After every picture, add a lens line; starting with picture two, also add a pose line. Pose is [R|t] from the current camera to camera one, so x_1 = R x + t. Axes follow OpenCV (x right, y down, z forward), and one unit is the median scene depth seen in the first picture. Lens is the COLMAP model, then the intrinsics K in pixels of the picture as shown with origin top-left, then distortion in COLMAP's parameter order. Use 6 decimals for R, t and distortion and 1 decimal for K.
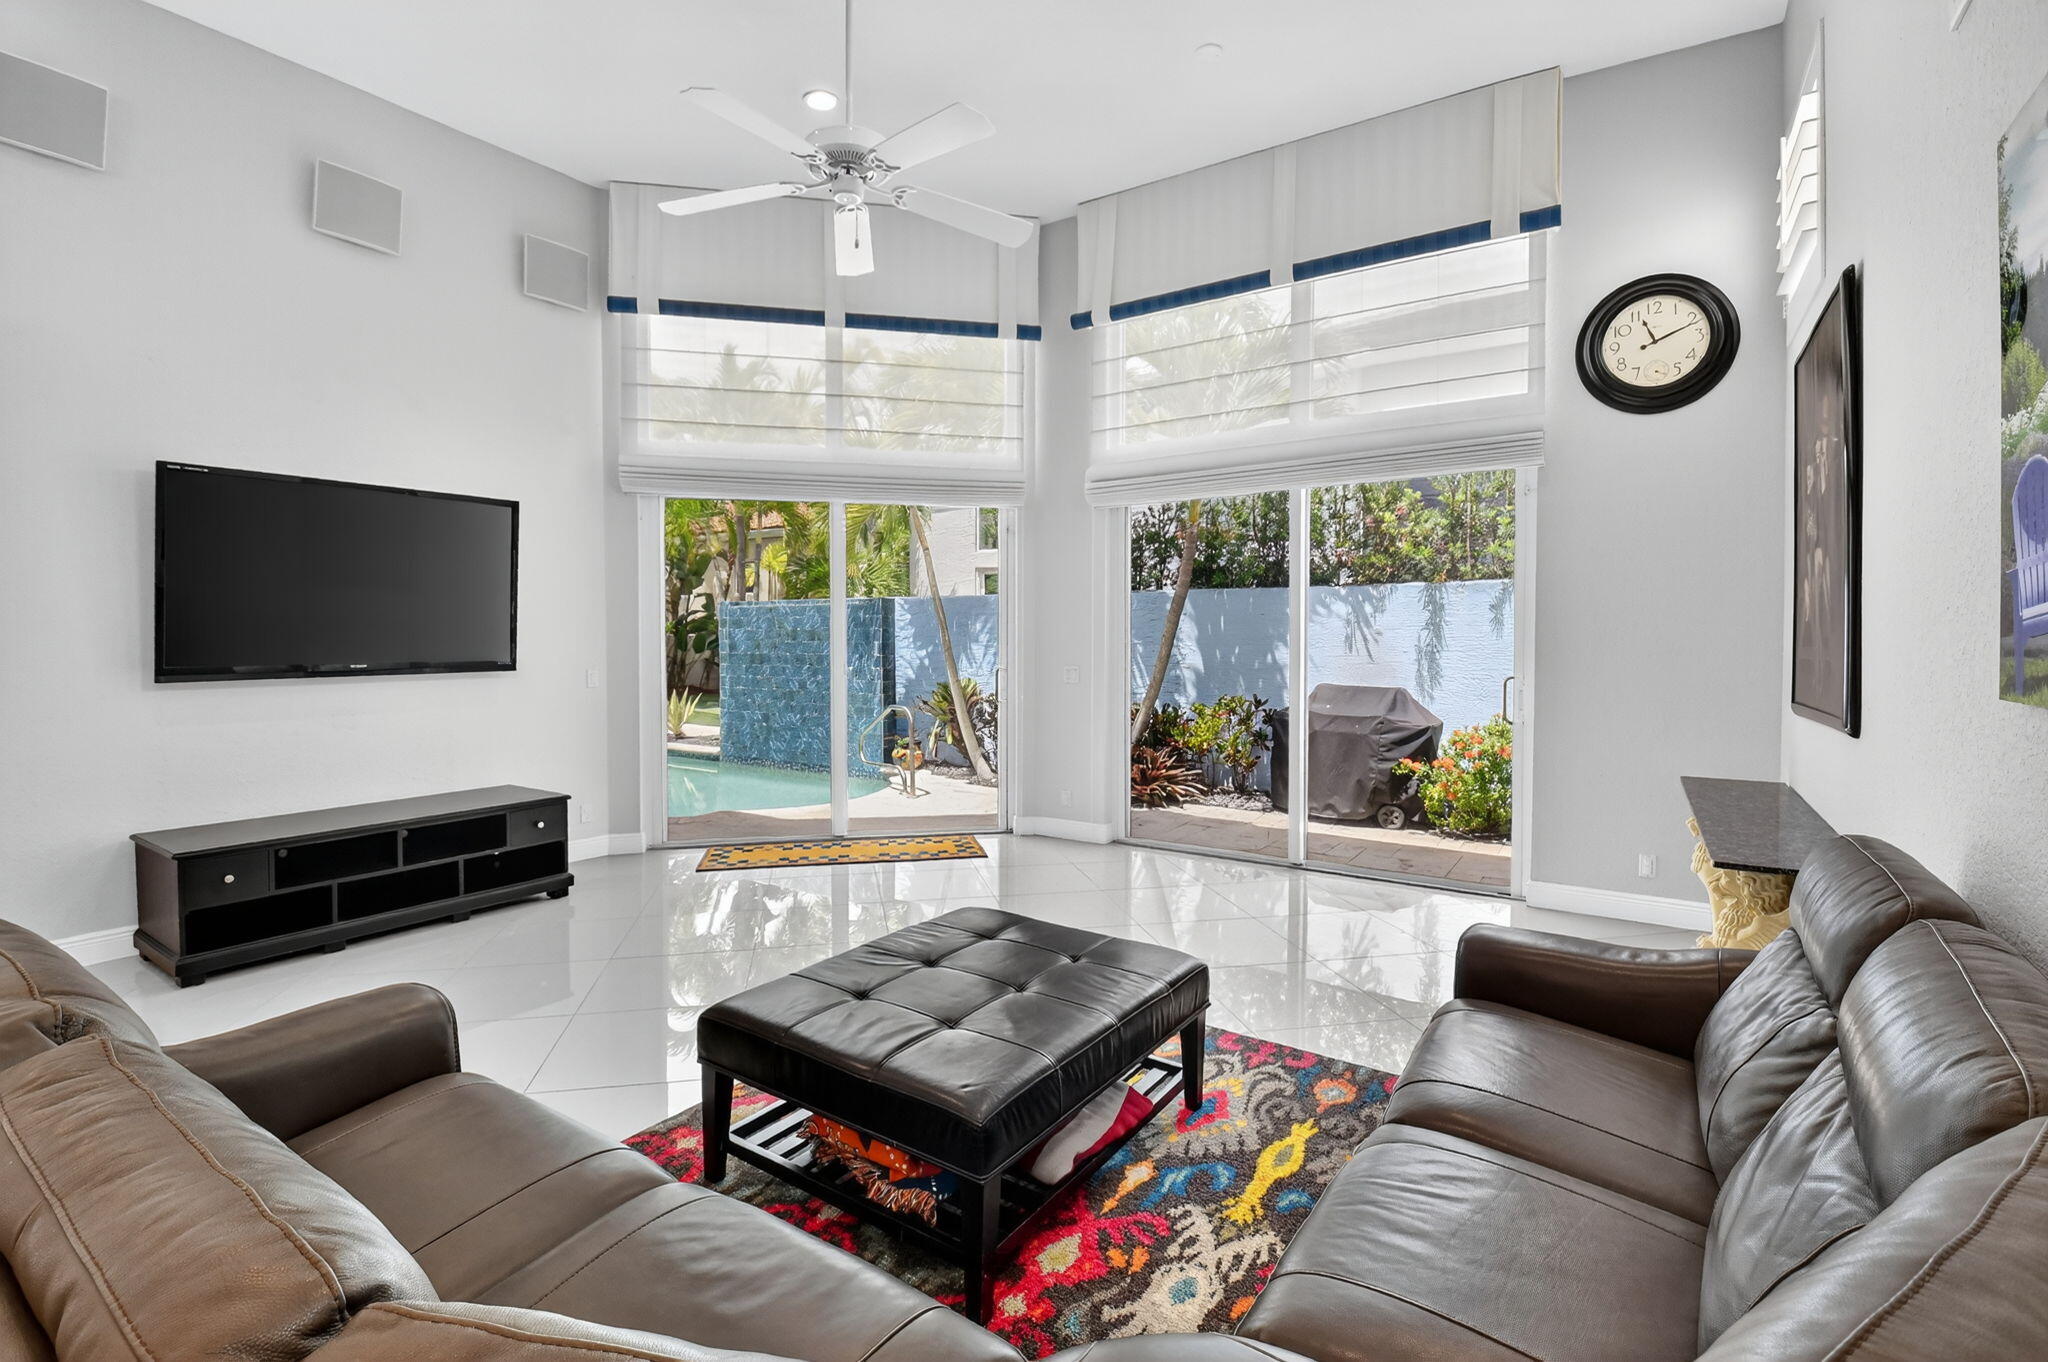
lens RADIAL K [[910.3, 0, 1011.3], [0, 910.3, 652.9], [0, 0, 1]] dist [0.020261, -0.034131]
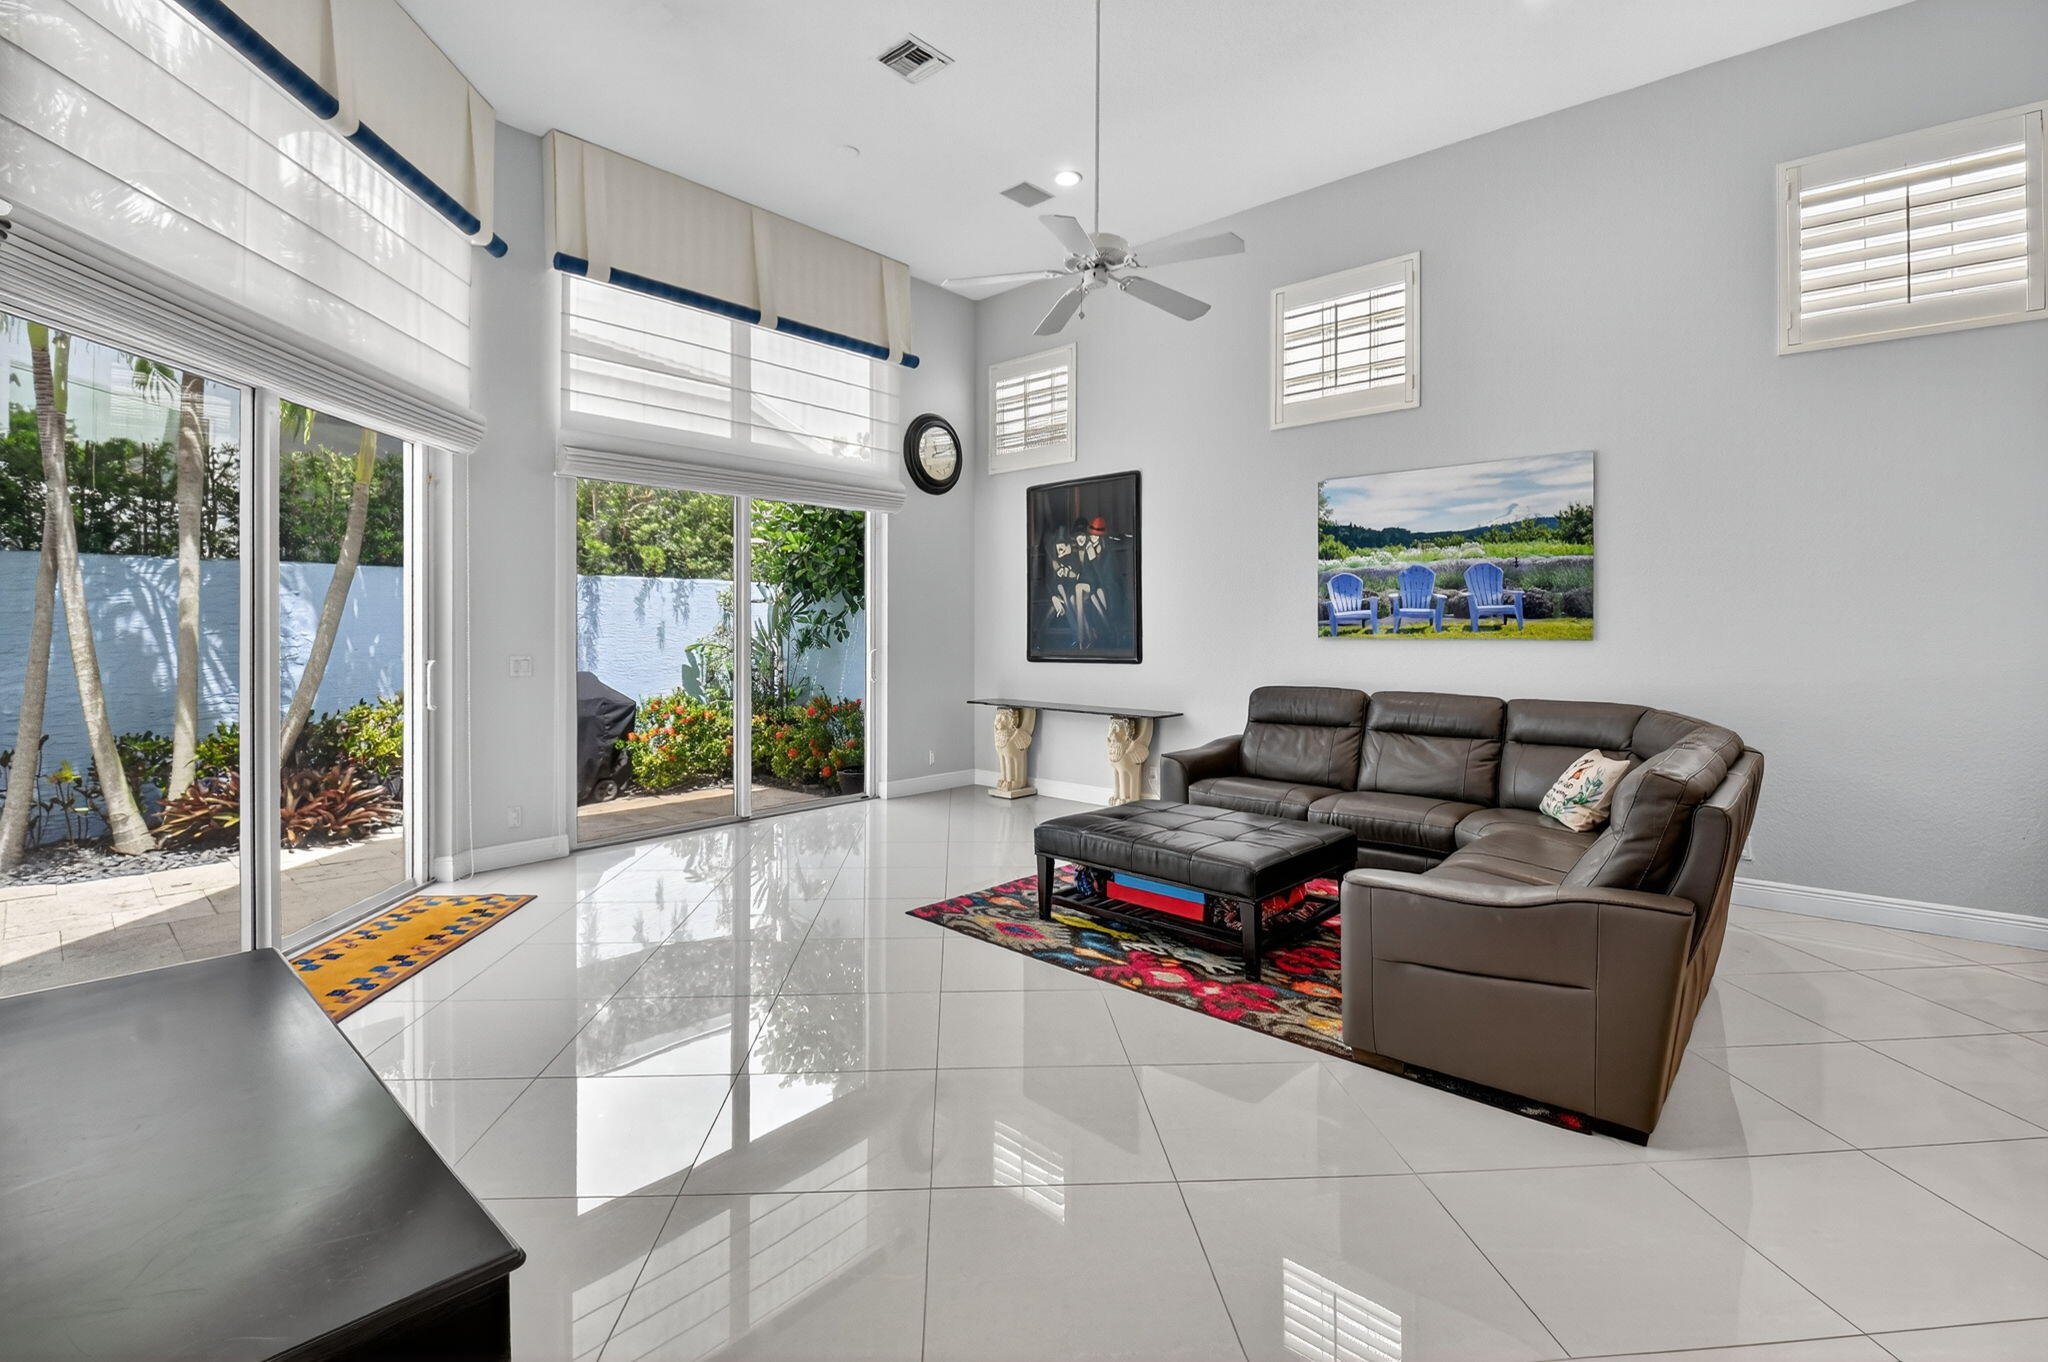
lens RADIAL K [[929.1, 0, 1016.1], [0, 929.1, 625.0], [0, 0, 1]] dist [-0.001178, -0.009639]
pose [[0.143113, 0.007352, 0.989679, -0.977861], [0.019108, 0.999765, -0.010190, 0.007089], [-0.989522, 0.020369, 0.142939, 0.577133]]
